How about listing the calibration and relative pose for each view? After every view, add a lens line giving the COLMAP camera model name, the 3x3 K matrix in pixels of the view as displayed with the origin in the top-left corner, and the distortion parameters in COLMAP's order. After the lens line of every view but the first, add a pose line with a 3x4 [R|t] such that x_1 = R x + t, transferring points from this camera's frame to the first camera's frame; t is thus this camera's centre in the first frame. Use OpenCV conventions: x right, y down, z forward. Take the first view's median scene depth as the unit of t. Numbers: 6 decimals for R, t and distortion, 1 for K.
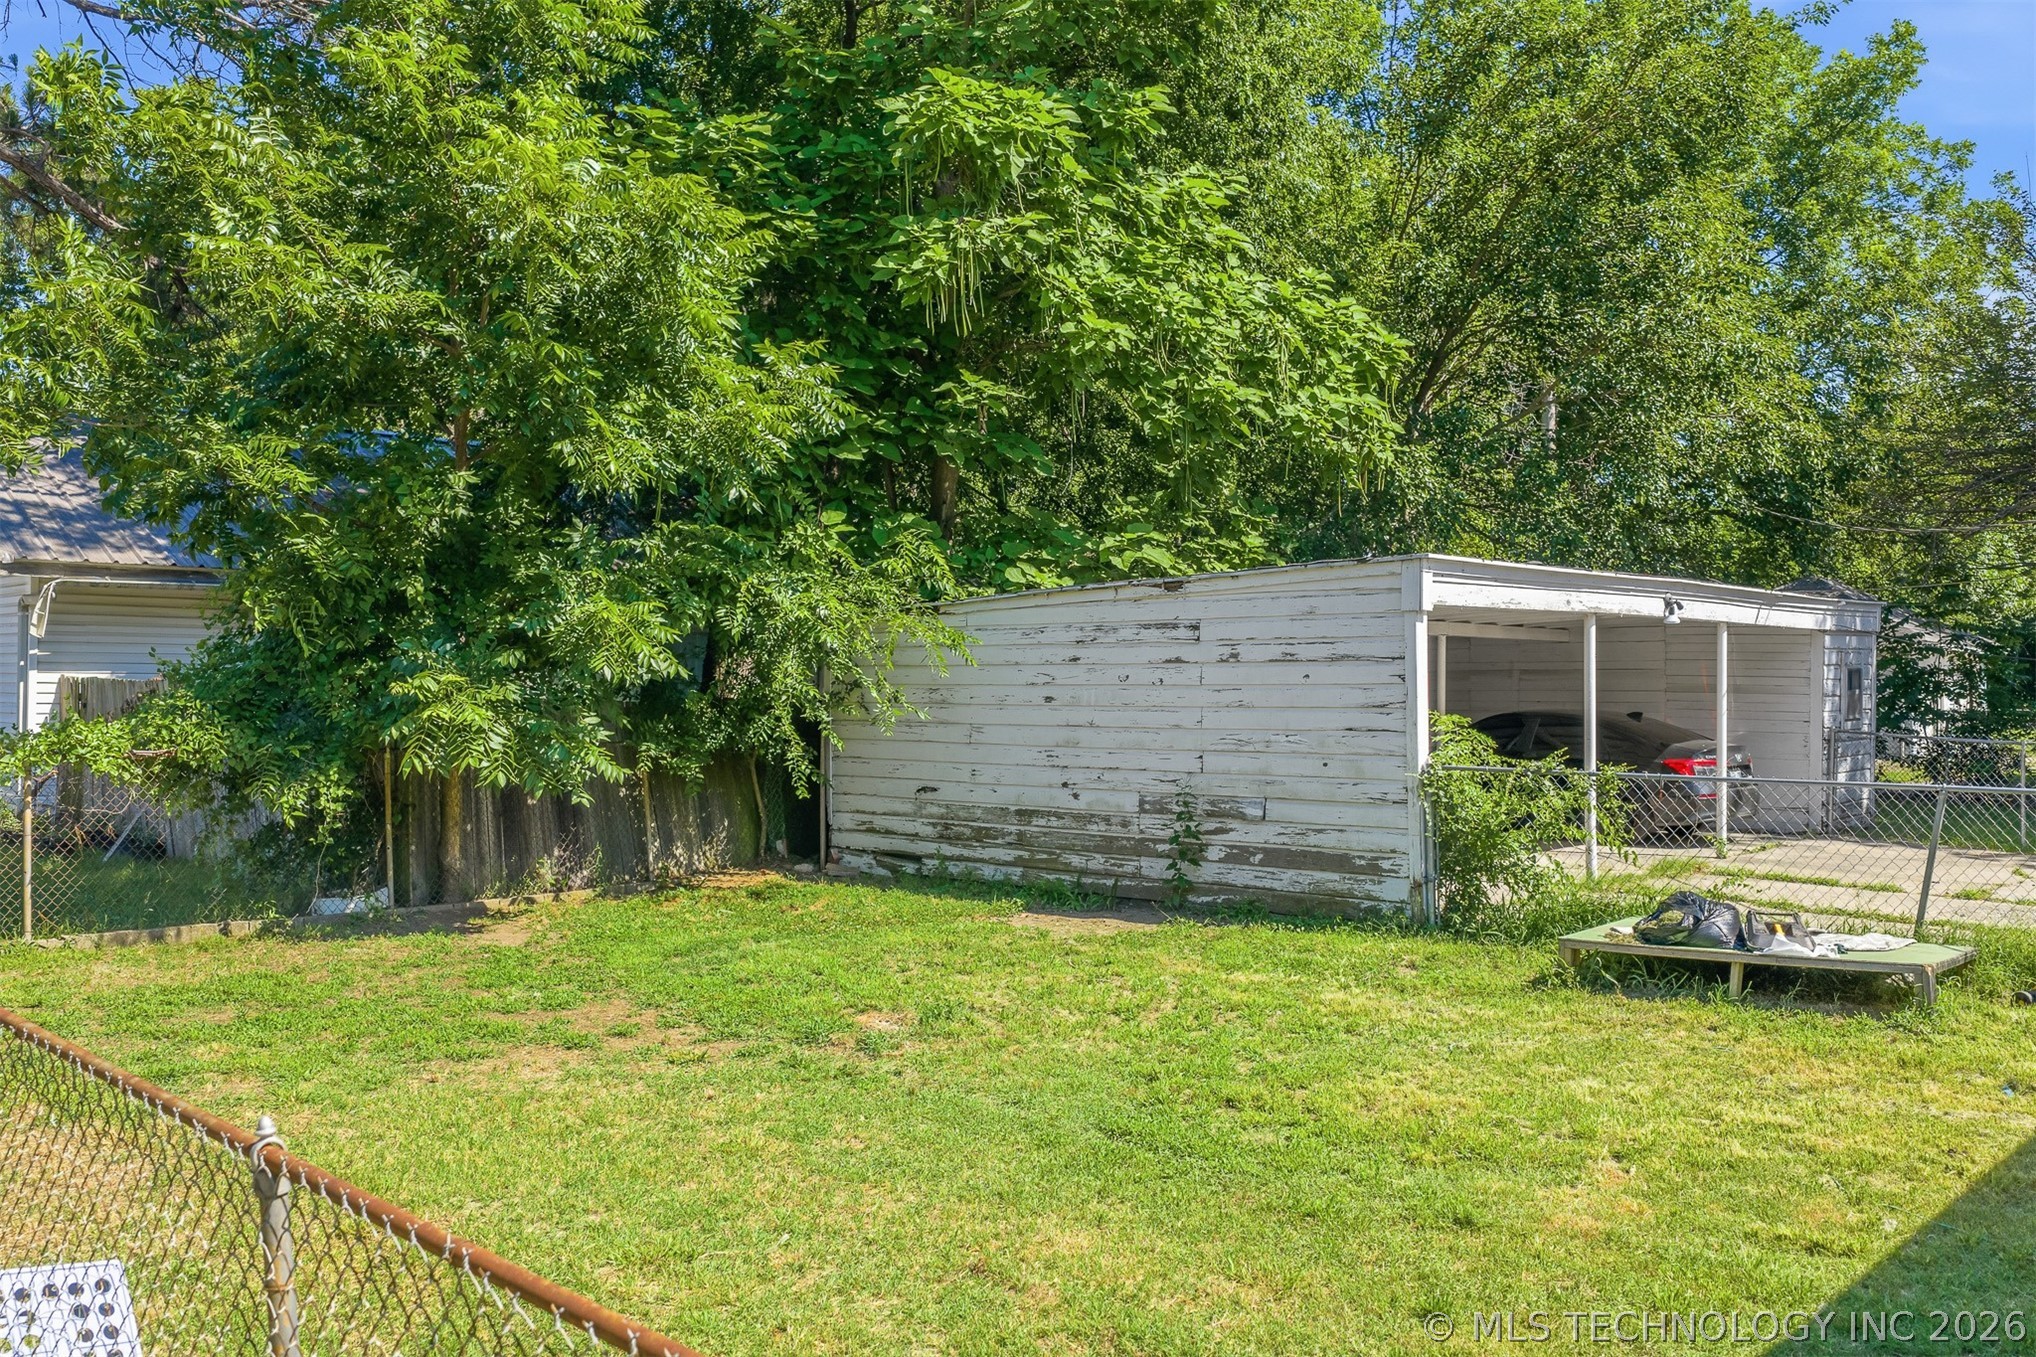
lens RADIAL K [[1642.3, 0, 1020.0], [0, 1642.3, 680.1], [0, 0, 1]] dist [0.009640, -0.025264]
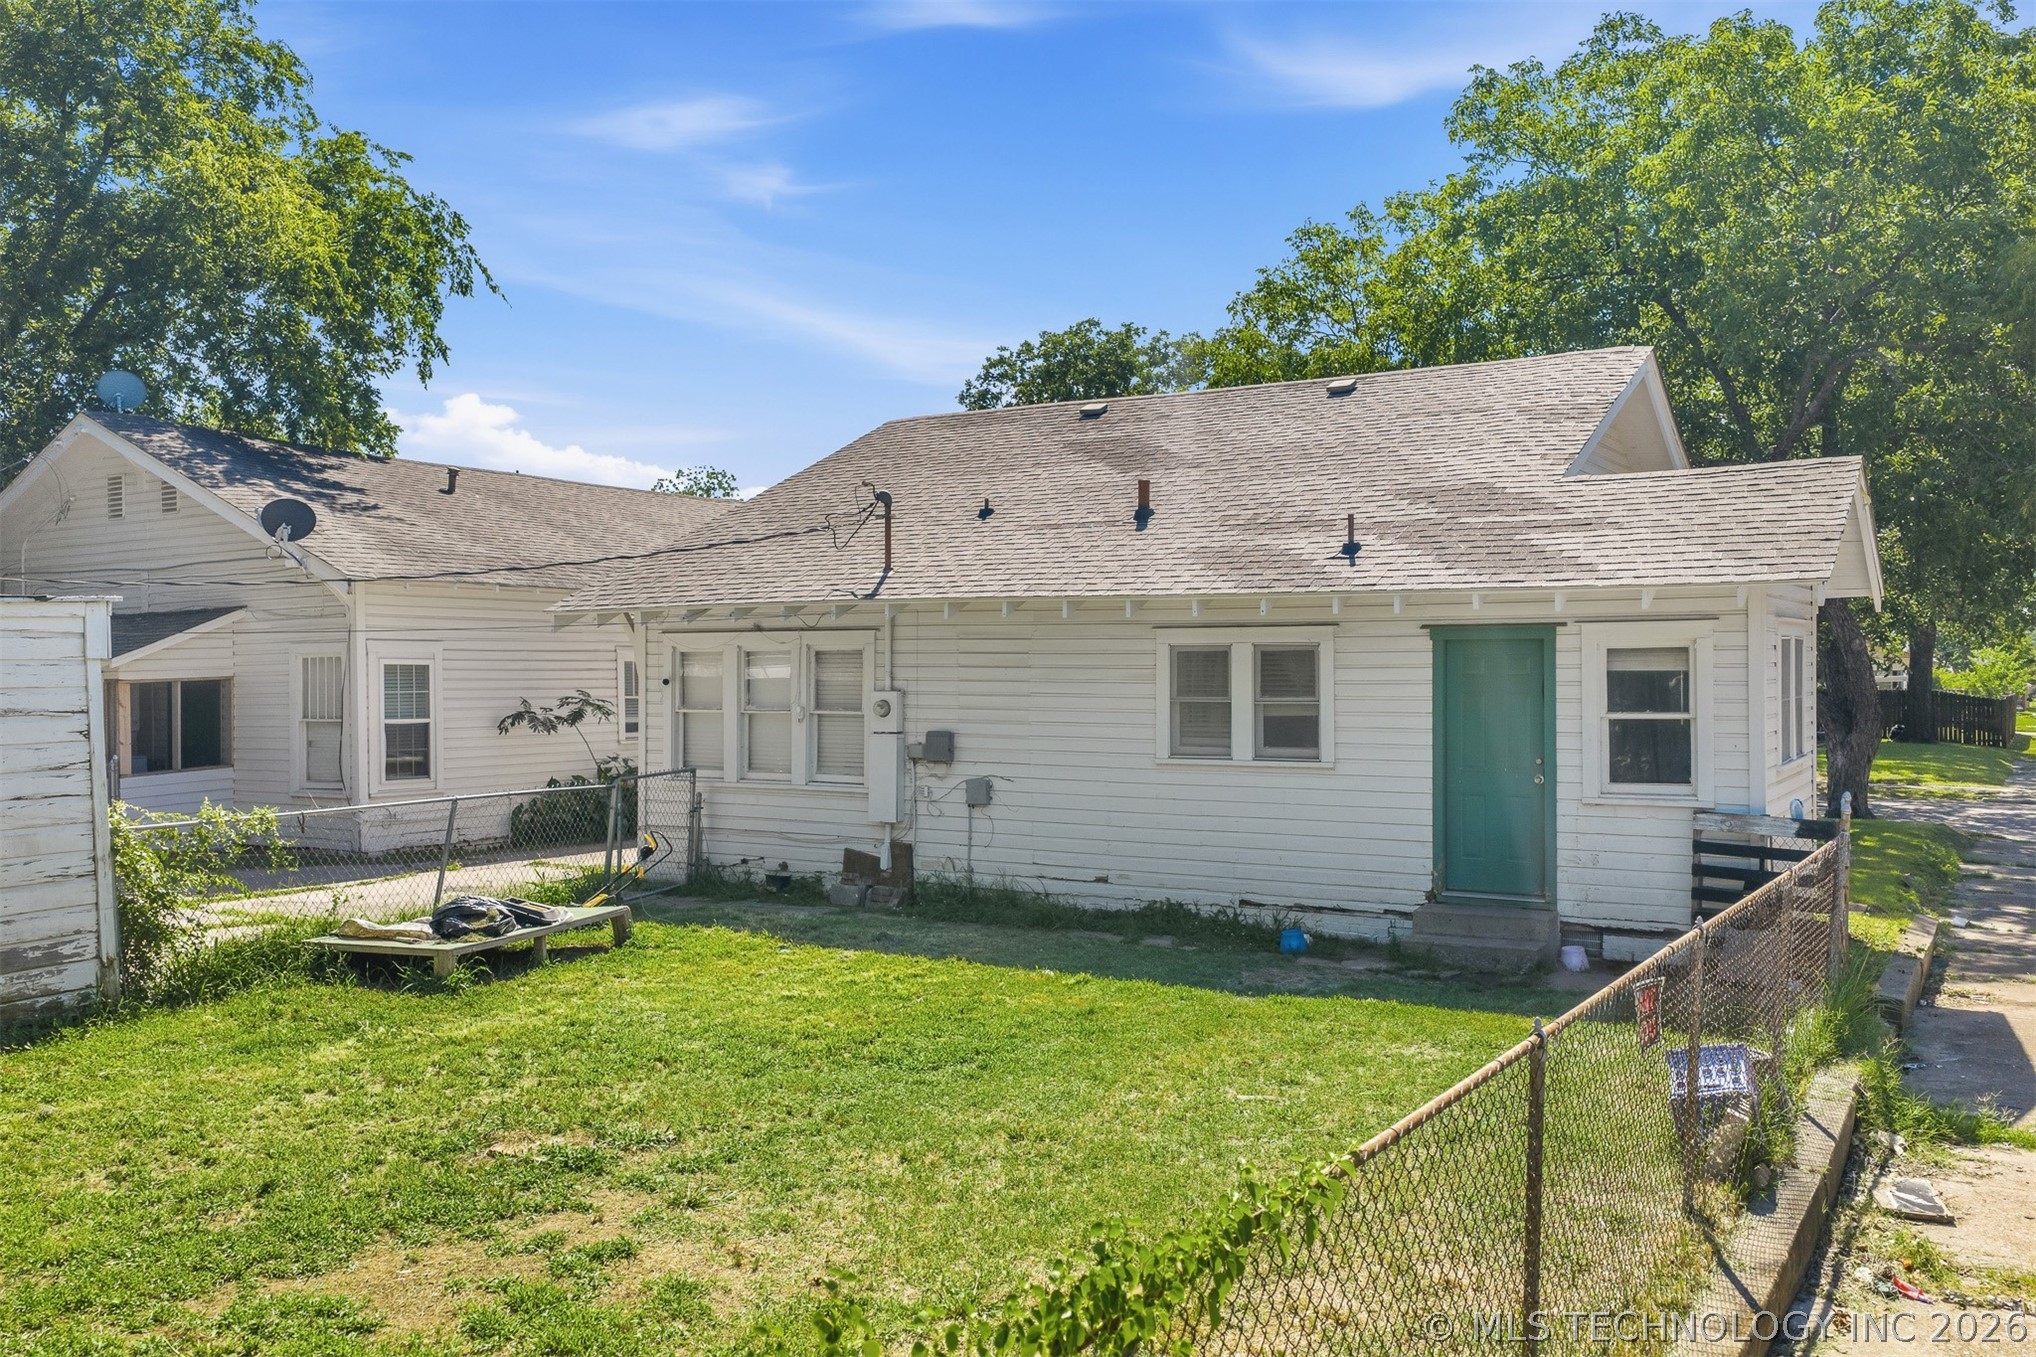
lens RADIAL K [[1642.3, 0, 1020.2], [0, 1642.3, 678.8], [0, 0, 1]] dist [0.009640, -0.025264]
pose [[-0.200235, 0.004051, 0.979740, -0.732874], [0.004448, 0.999985, -0.003226, -0.026705], [-0.979738, 0.003712, -0.200250, 0.674442]]
